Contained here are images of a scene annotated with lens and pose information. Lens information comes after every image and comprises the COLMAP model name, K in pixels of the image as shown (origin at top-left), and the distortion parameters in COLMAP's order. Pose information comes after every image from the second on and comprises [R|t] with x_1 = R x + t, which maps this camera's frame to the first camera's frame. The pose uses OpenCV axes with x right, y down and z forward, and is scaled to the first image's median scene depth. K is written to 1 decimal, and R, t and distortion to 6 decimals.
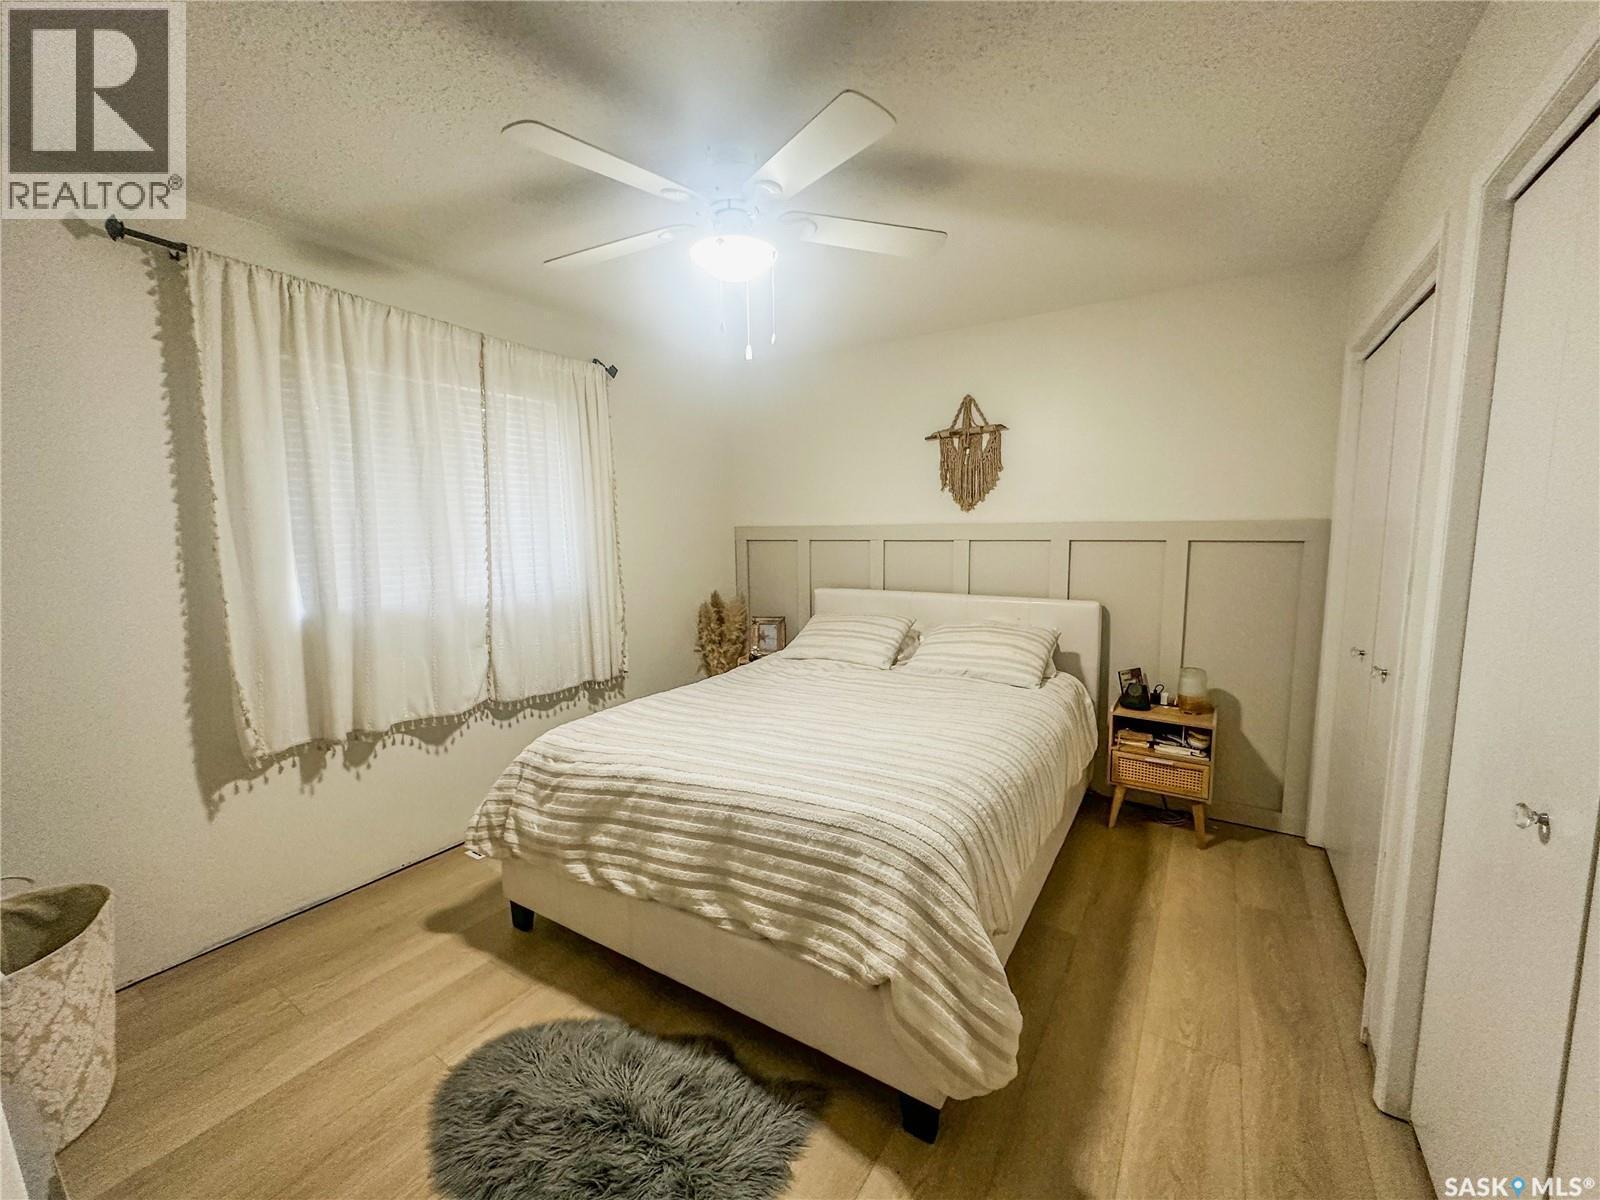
lens RADIAL K [[640.3, 0, 797.5], [0, 640.3, 605.2], [0, 0, 1]] dist [0.000335, 0.000029]
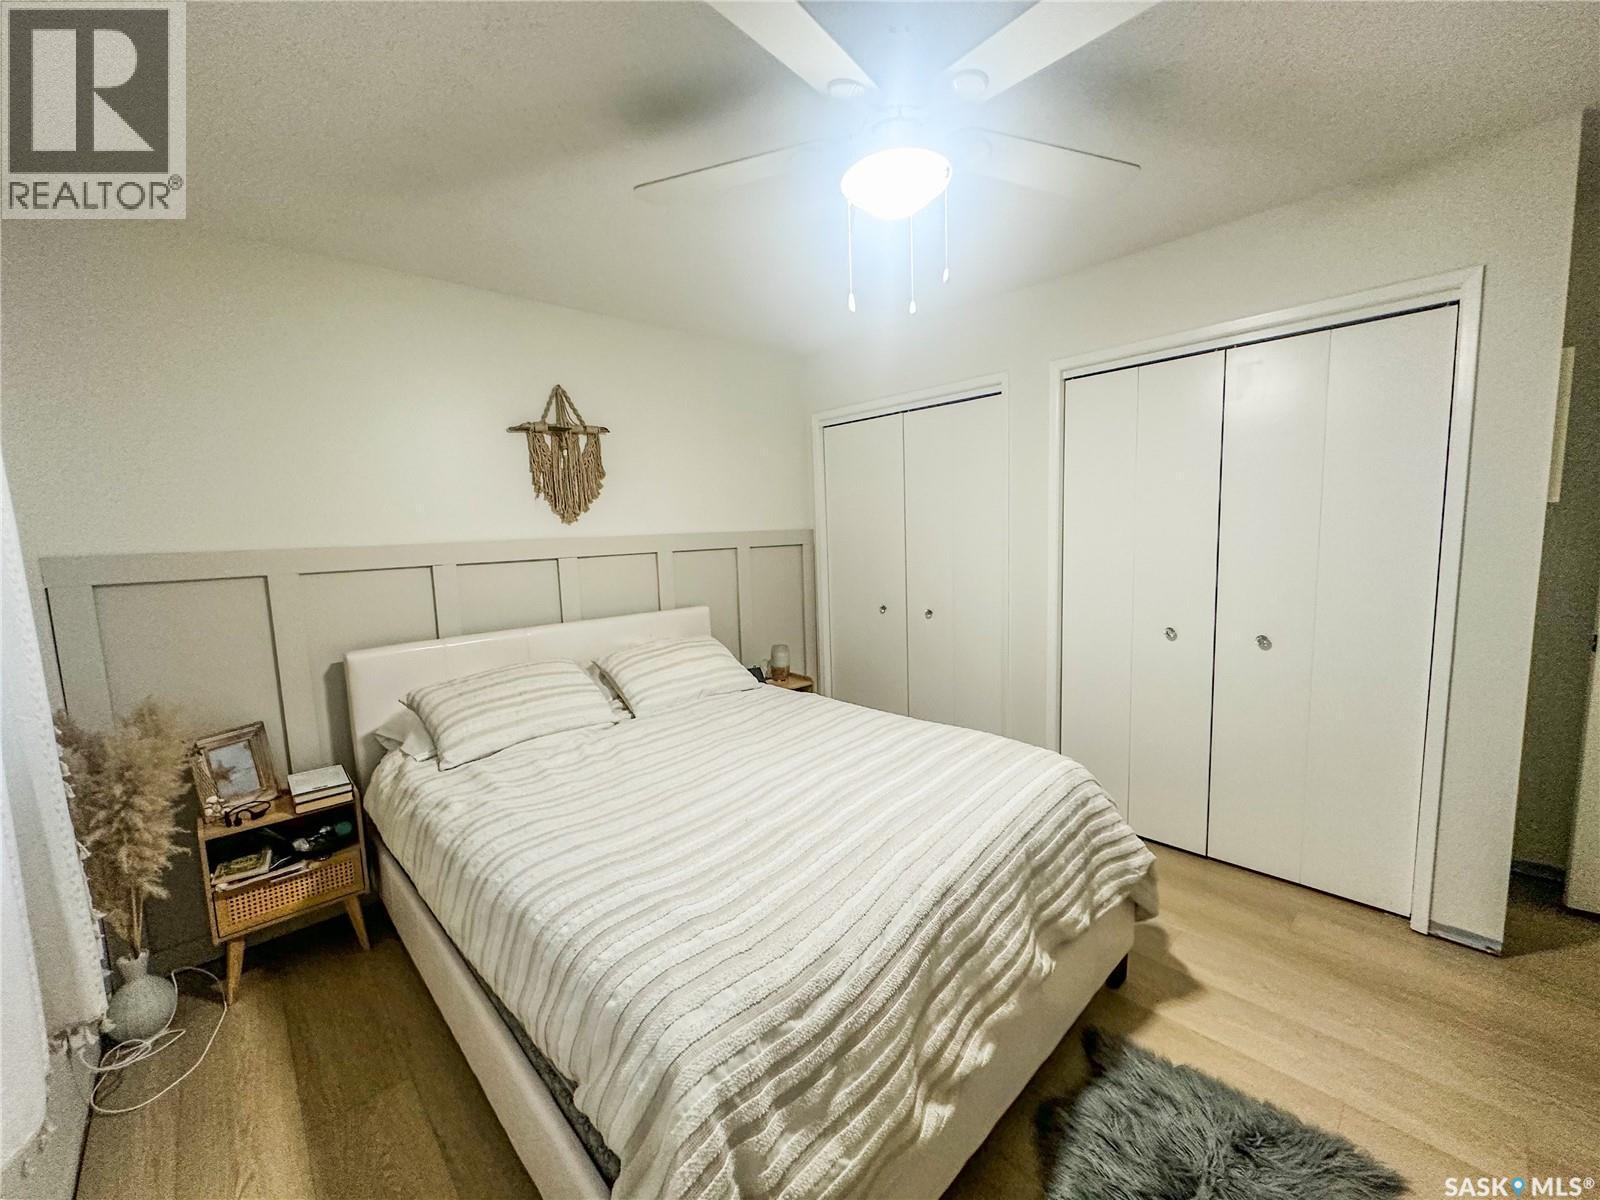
lens RADIAL K [[642.3, 0, 800.0], [0, 642.3, 600.0], [0, 0, 1]] dist [0.000287, 0.000062]
pose [[0.237182, -0.102995, 0.965990, -0.524748], [0.151872, 0.986069, 0.067846, -0.061774], [-0.959520, 0.130615, 0.249520, 0.542982]]
